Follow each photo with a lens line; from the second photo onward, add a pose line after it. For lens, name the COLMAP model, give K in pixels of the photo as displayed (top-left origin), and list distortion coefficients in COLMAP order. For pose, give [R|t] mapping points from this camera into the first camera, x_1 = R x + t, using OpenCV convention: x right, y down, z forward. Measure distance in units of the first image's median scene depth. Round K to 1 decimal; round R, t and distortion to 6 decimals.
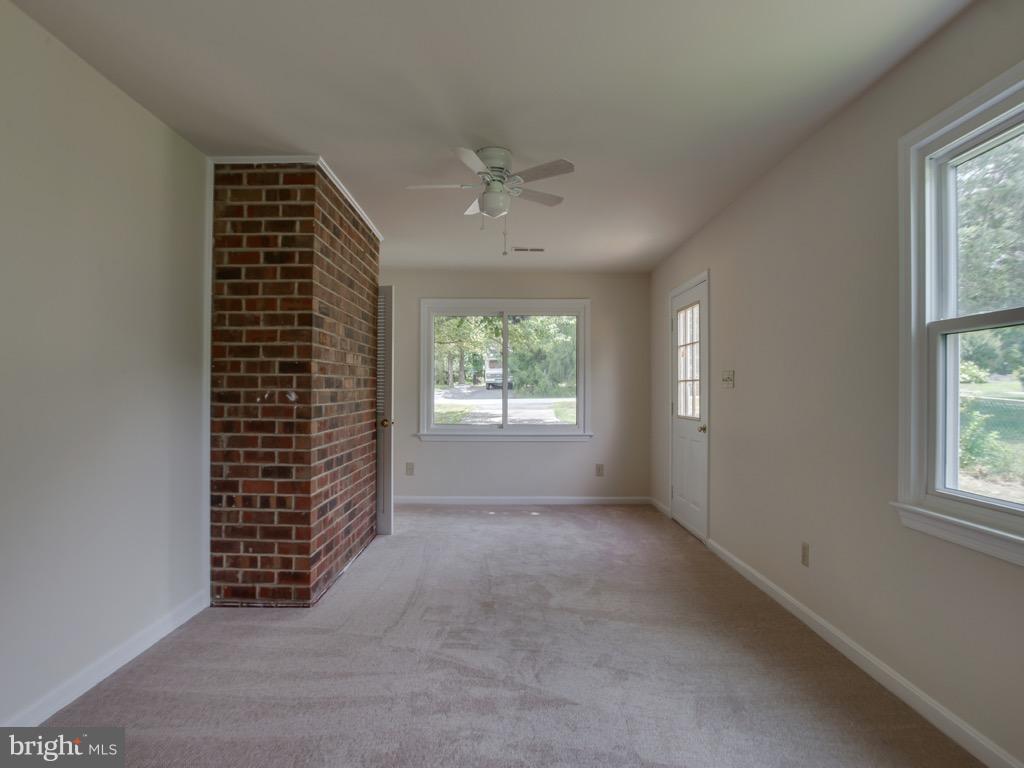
lens RADIAL K [[502.0, 0, 499.1], [0, 502.0, 383.6], [0, 0, 1]] dist [-0.065074, 0.030033]
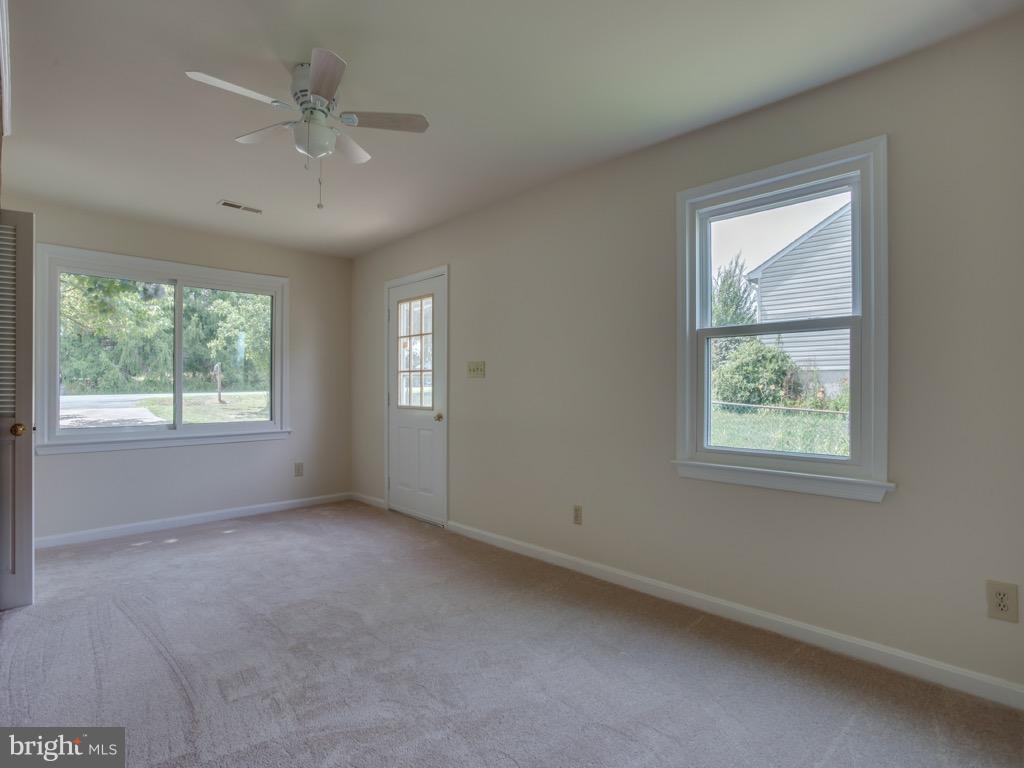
lens RADIAL K [[502.0, 0, 499.1], [0, 502.0, 383.6], [0, 0, 1]] dist [-0.065074, 0.030033]
pose [[0.726659, 0.001425, 0.686997, -0.214109], [-0.008996, 0.999932, 0.007442, 0.011229], [-0.686939, -0.011588, 0.726622, 0.146744]]
